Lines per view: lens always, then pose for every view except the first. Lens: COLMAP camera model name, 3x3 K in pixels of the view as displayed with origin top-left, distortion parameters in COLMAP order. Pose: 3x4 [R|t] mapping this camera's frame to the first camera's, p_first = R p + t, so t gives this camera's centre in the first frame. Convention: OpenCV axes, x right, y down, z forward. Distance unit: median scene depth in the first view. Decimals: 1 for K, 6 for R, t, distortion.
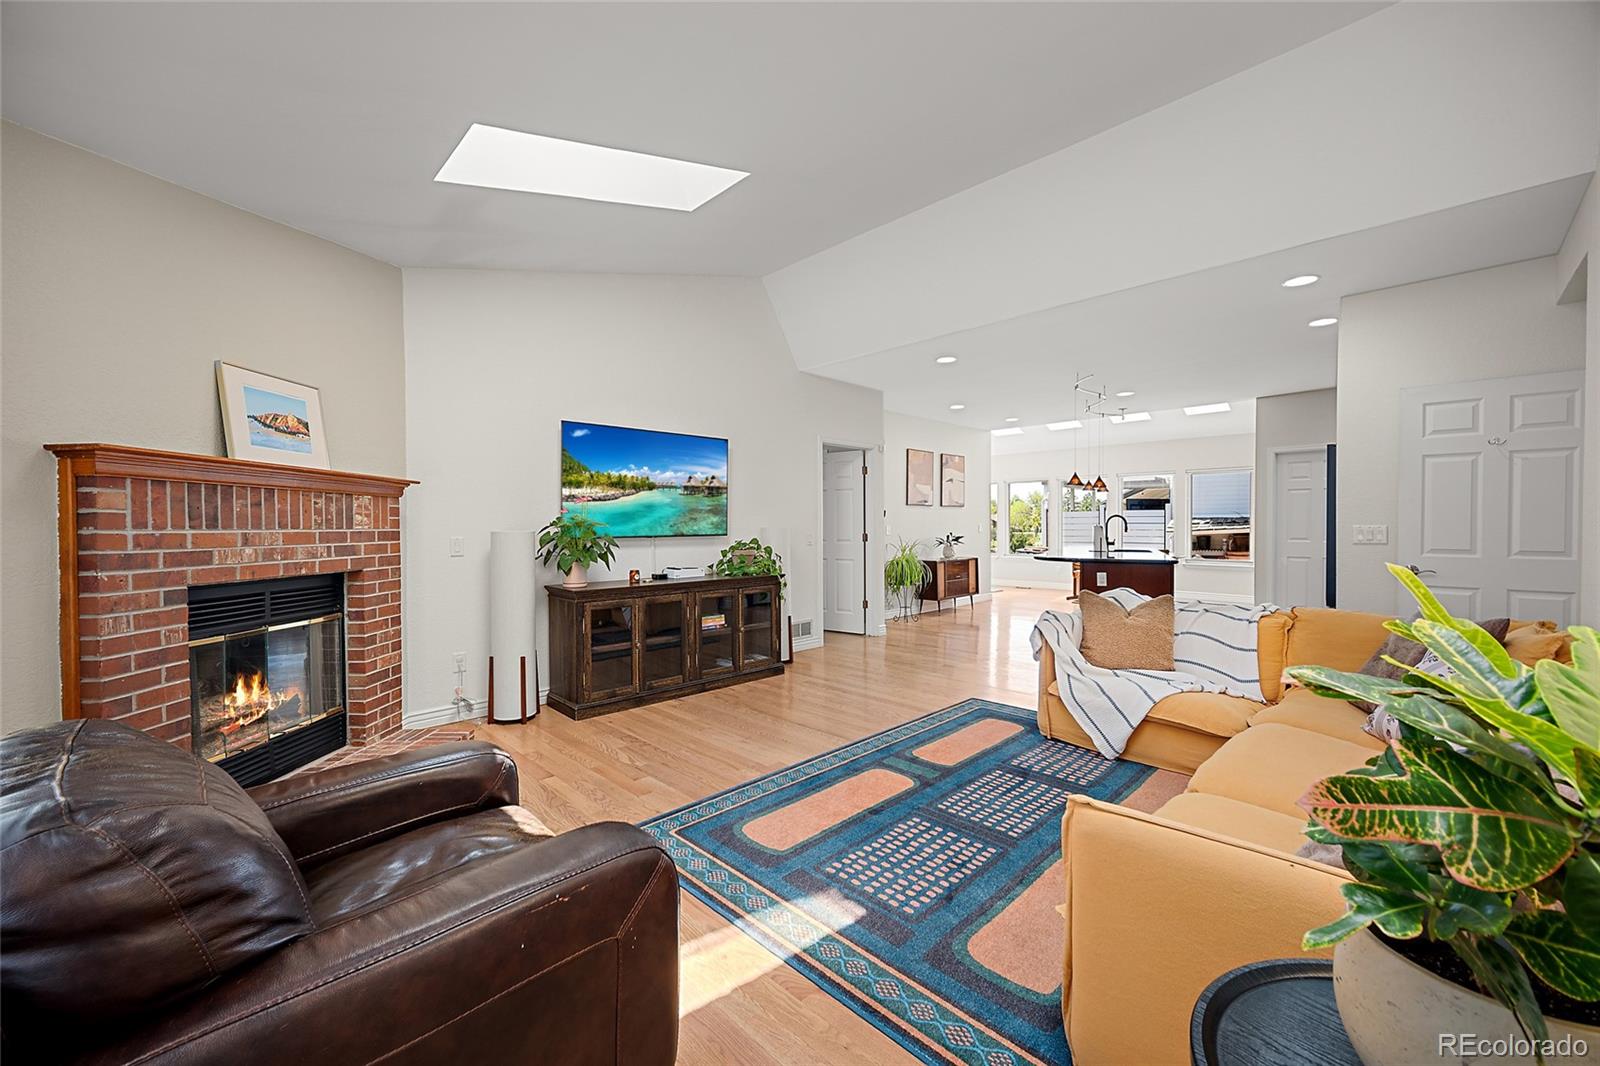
lens RADIAL K [[628.0, 0, 805.7], [0, 628.0, 535.1], [0, 0, 1]] dist [-0.001525, -0.000196]
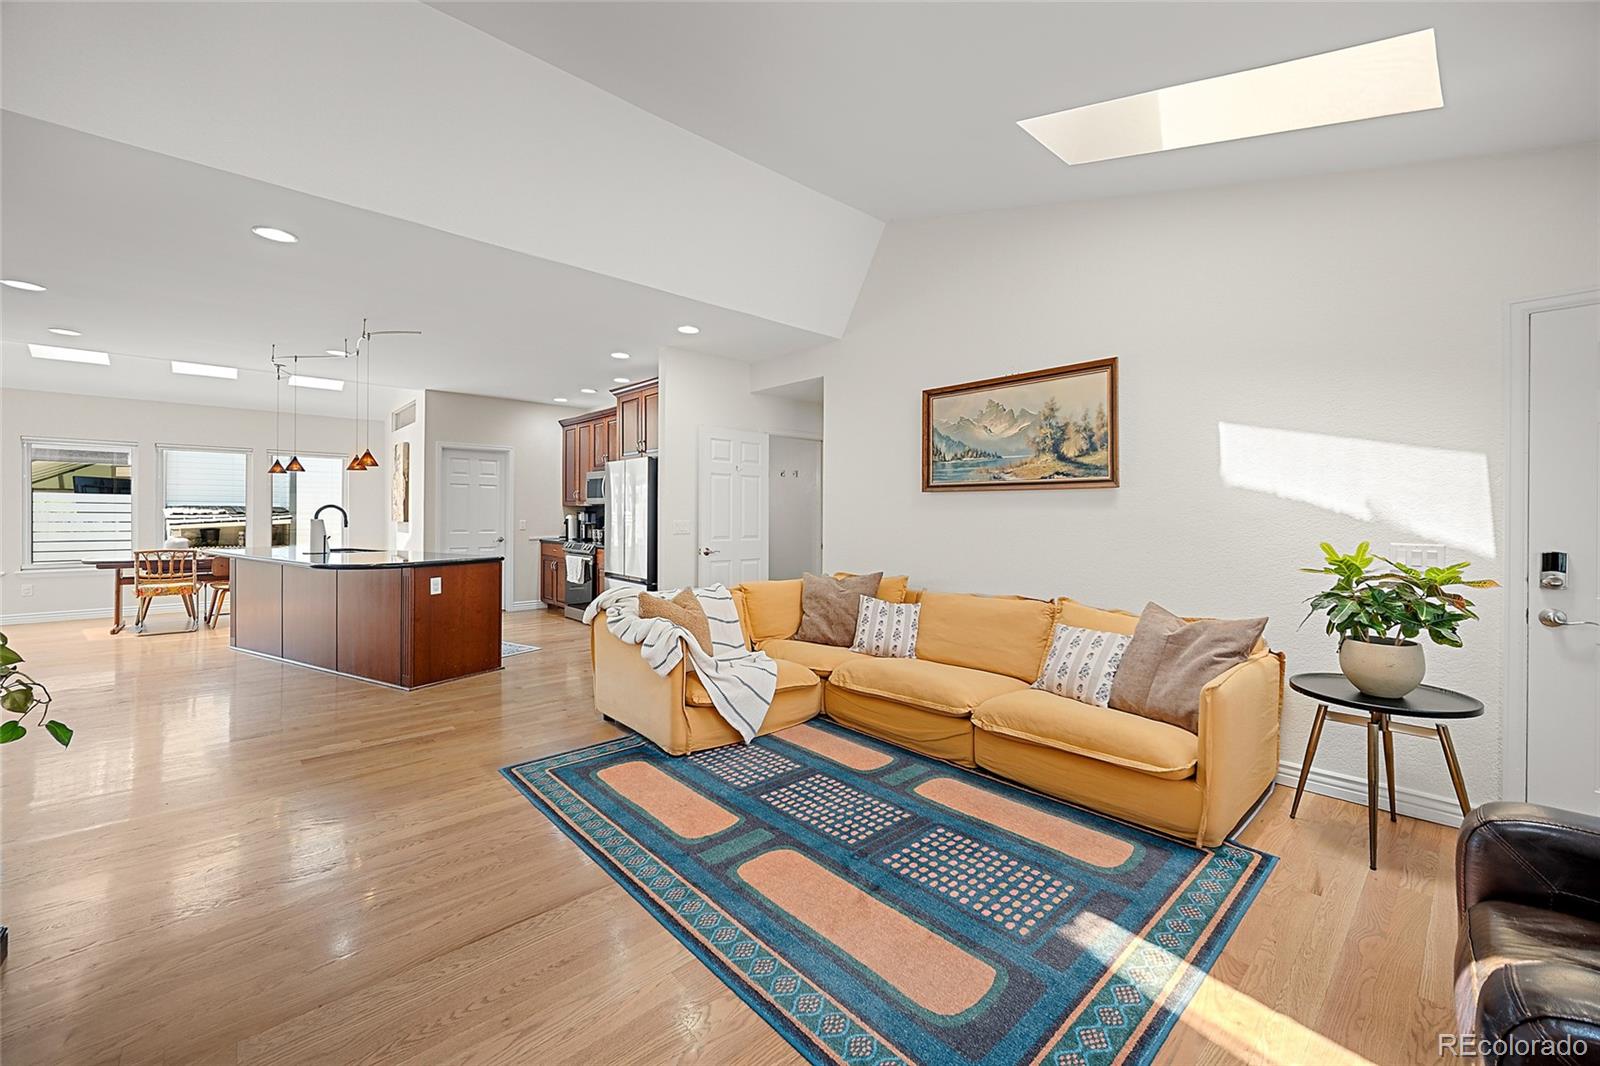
lens RADIAL K [[628.0, 0, 792.3], [0, 628.0, 513.6], [0, 0, 1]] dist [-0.001525, -0.000196]
pose [[0.048375, 0.003029, 0.998825, -0.420157], [0.011928, 0.999922, -0.003610, -0.020563], [-0.998758, 0.012088, 0.048335, 0.636188]]
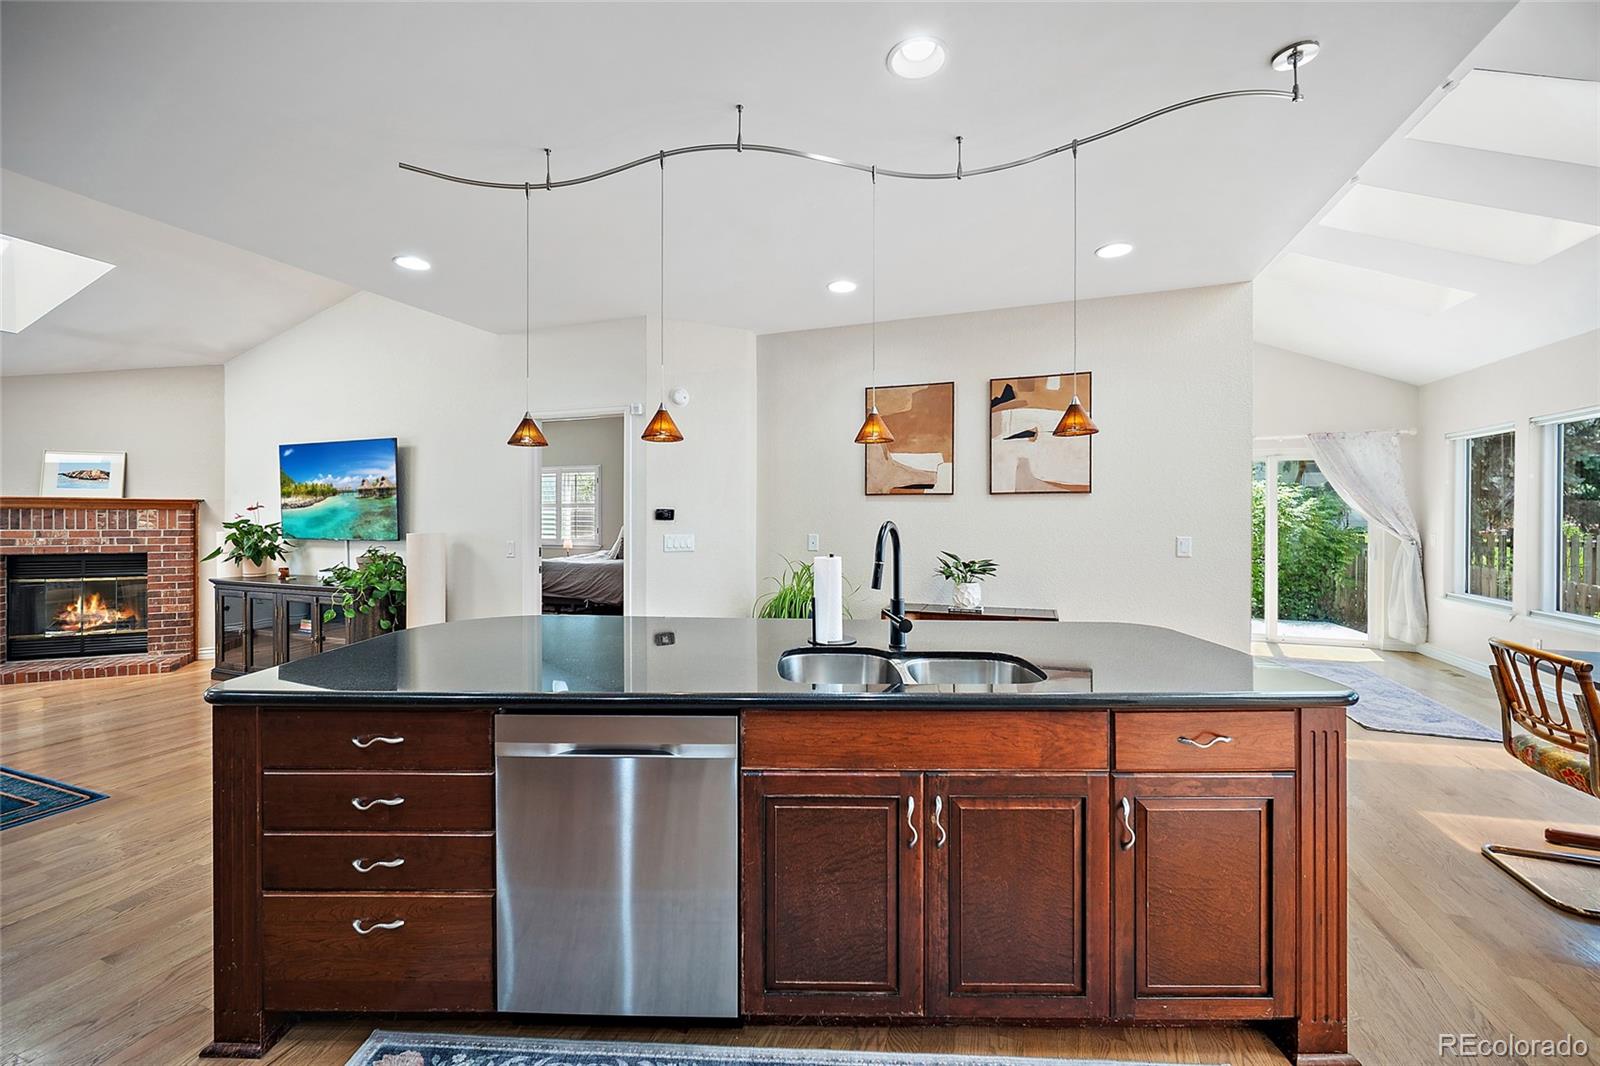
lens RADIAL K [[628.0, 0, 796.1], [0, 628.0, 524.0], [0, 0, 1]] dist [-0.001525, -0.000196]
pose [[0.413353, 0.007460, -0.910540, 1.171064], [-0.015878, 0.999873, 0.000984, -0.039394], [0.910432, 0.014050, 0.413420, 1.393656]]
